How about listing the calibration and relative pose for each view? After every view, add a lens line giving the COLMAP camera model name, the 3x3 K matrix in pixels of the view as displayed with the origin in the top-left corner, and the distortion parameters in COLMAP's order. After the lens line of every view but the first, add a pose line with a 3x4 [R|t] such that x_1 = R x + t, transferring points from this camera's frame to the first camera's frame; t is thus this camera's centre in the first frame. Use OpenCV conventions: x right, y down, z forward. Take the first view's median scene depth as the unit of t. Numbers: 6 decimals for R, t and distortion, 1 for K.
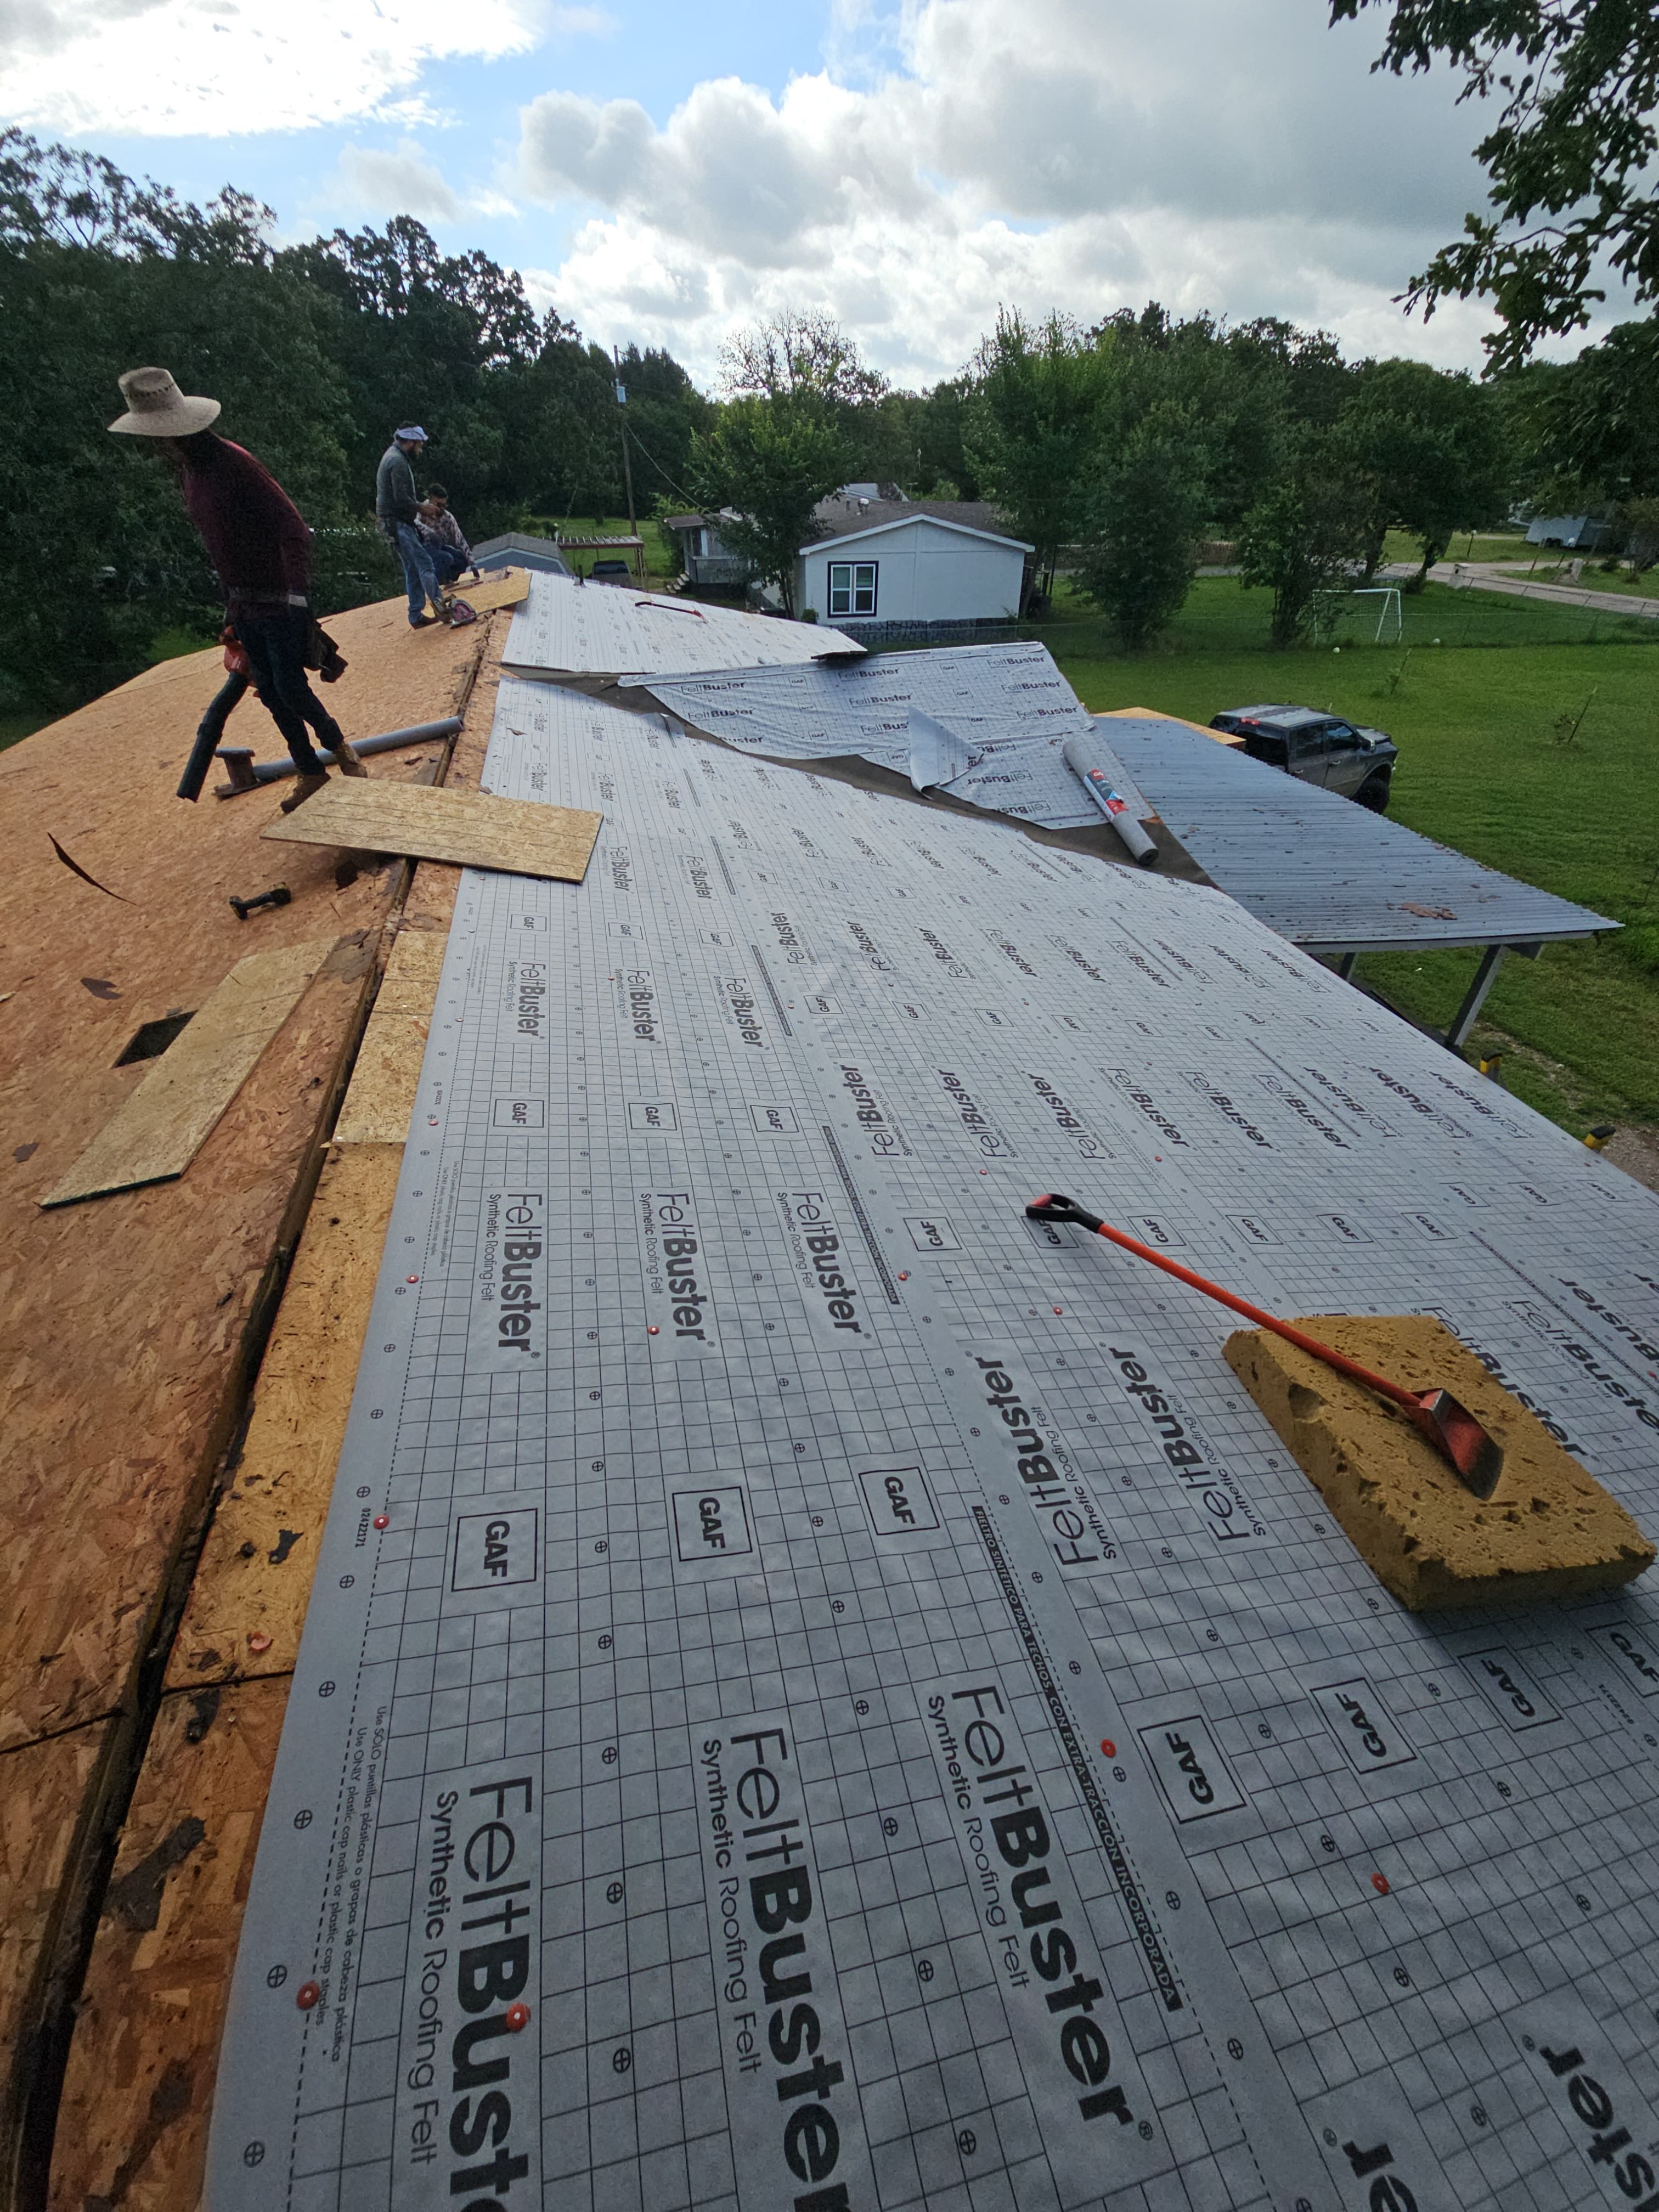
lens RADIAL K [[901.3, 0, 829.5], [0, 901.3, 1106.0], [0, 0, 1]] dist [-0.000424, 0.000207]
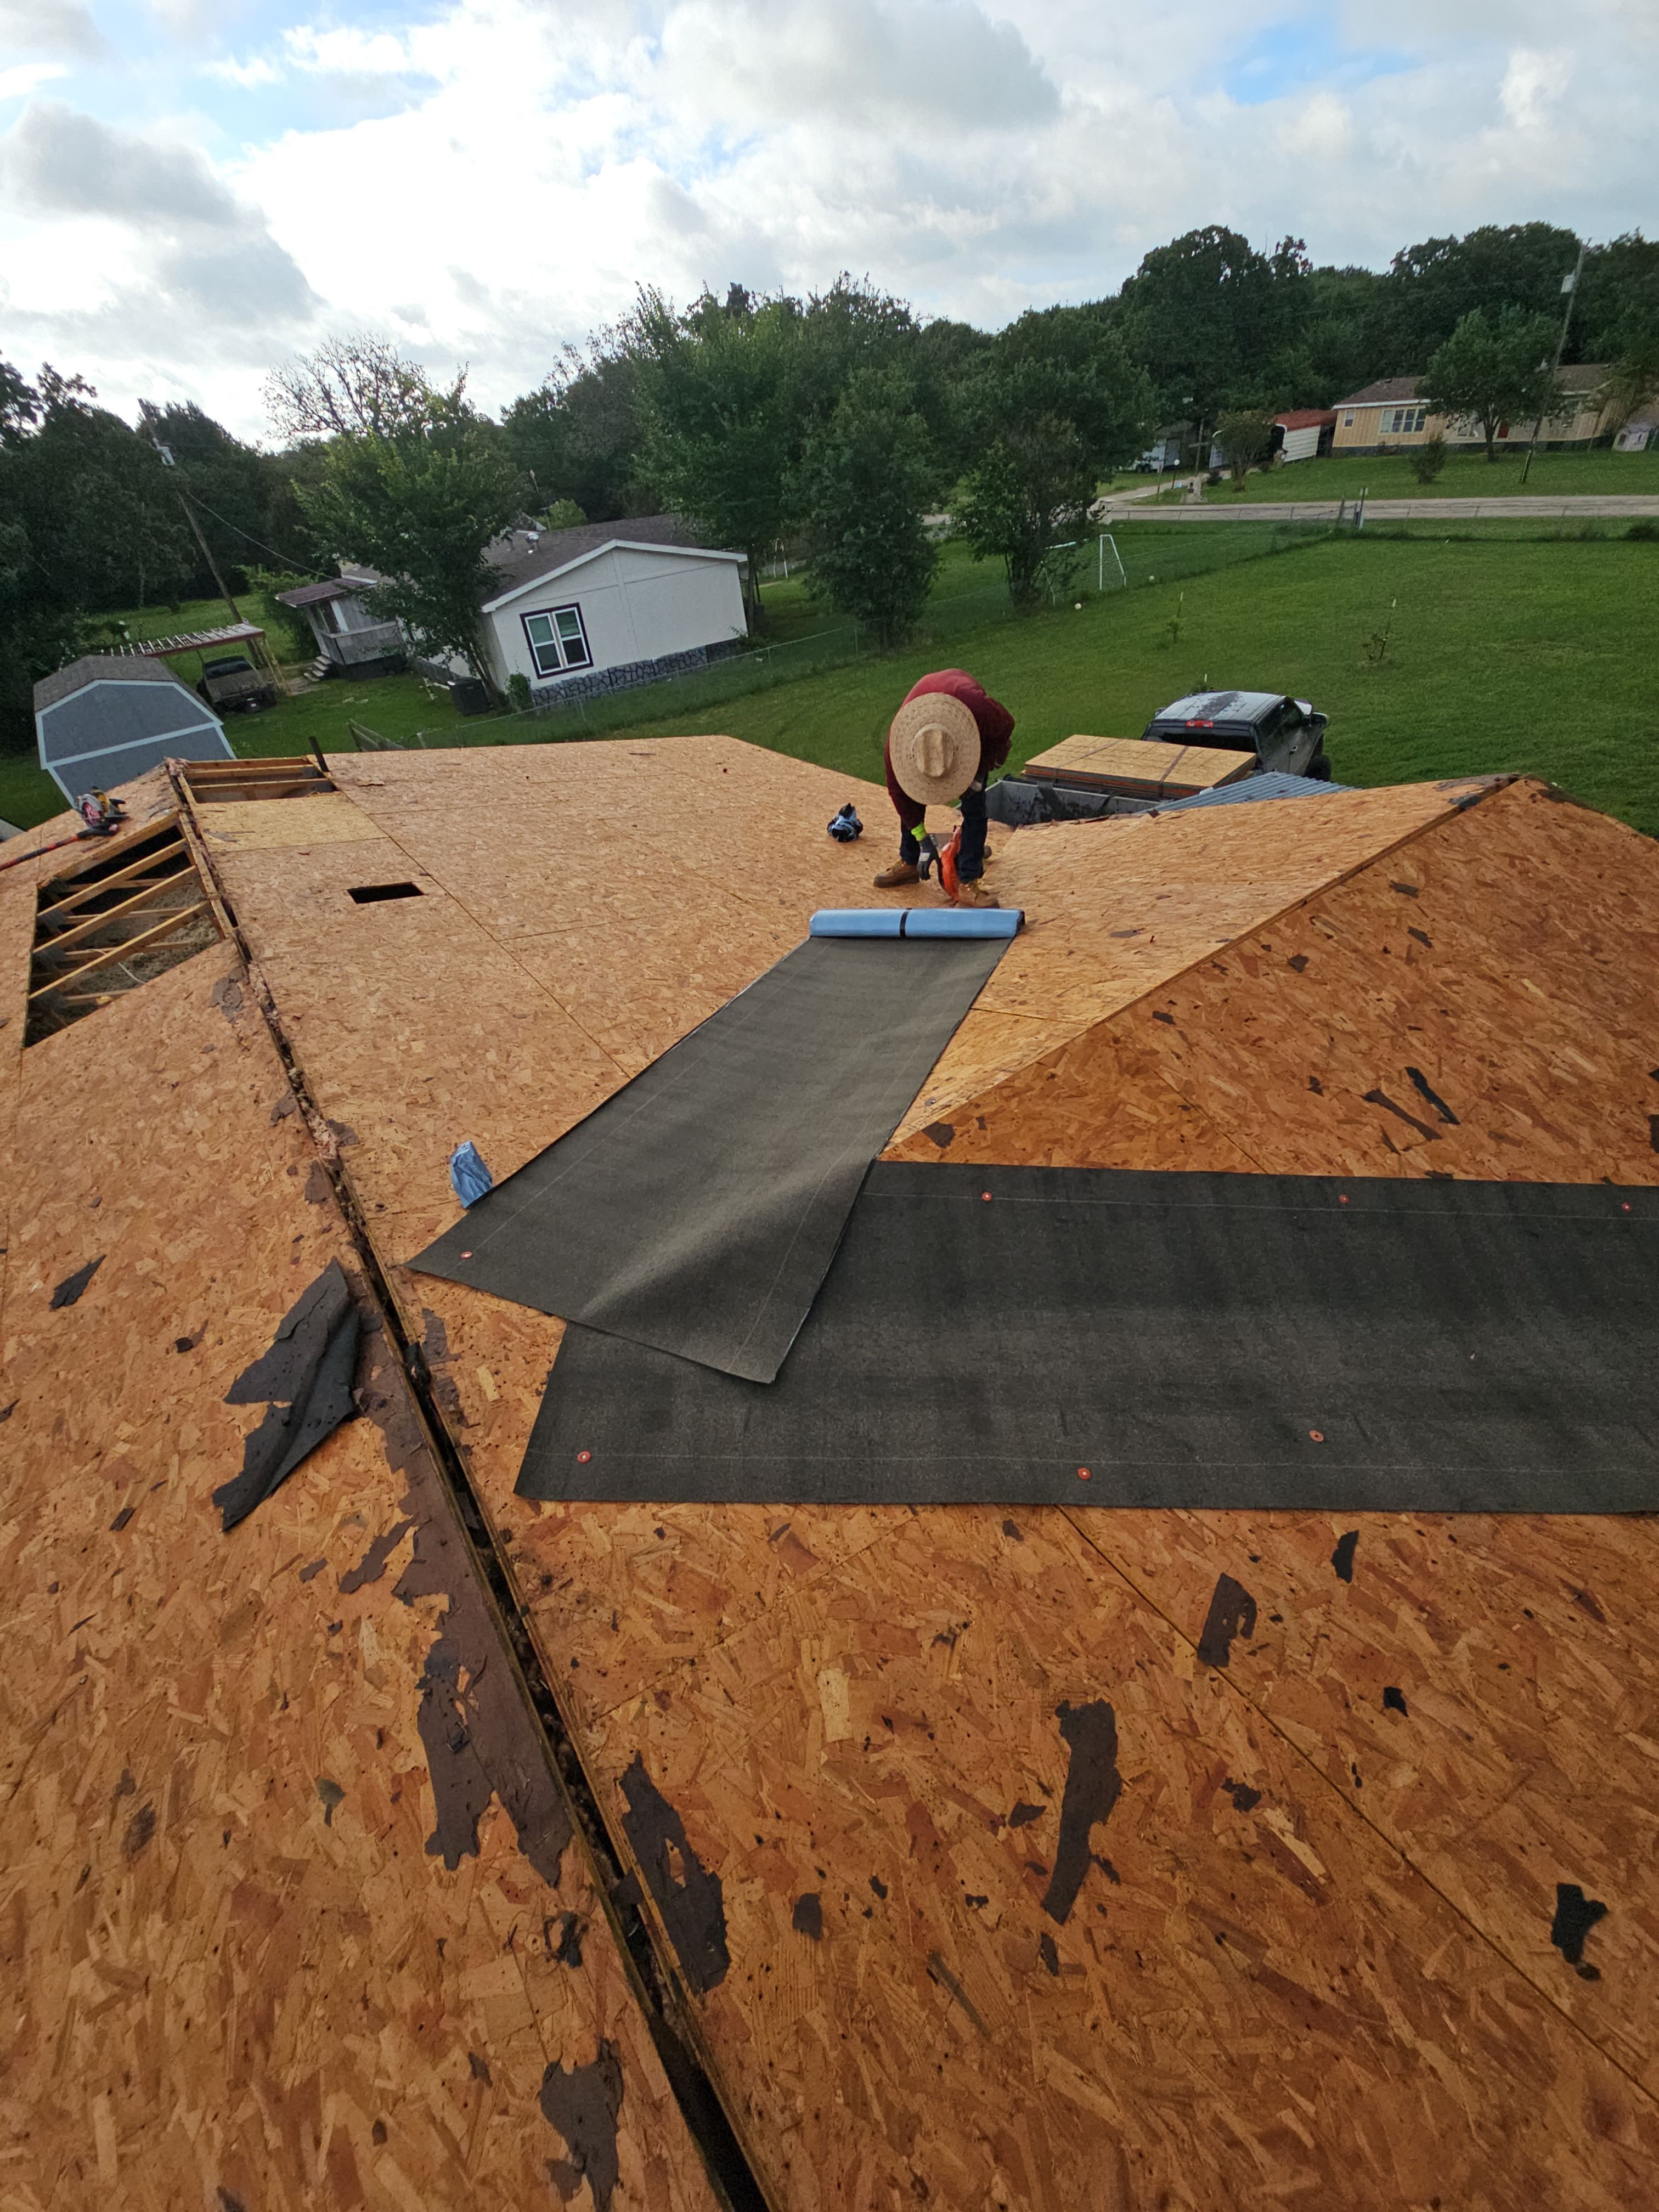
lens RADIAL K [[889.6, 0, 829.5], [0, 889.6, 1106.0], [0, 0, 1]] dist [0.028149, -0.018606]
pose [[0.923098, -0.308833, 0.229157, -0.056735], [0.309531, 0.950287, 0.033835, -0.094284], [-0.228214, 0.039698, 0.972801, 0.123747]]
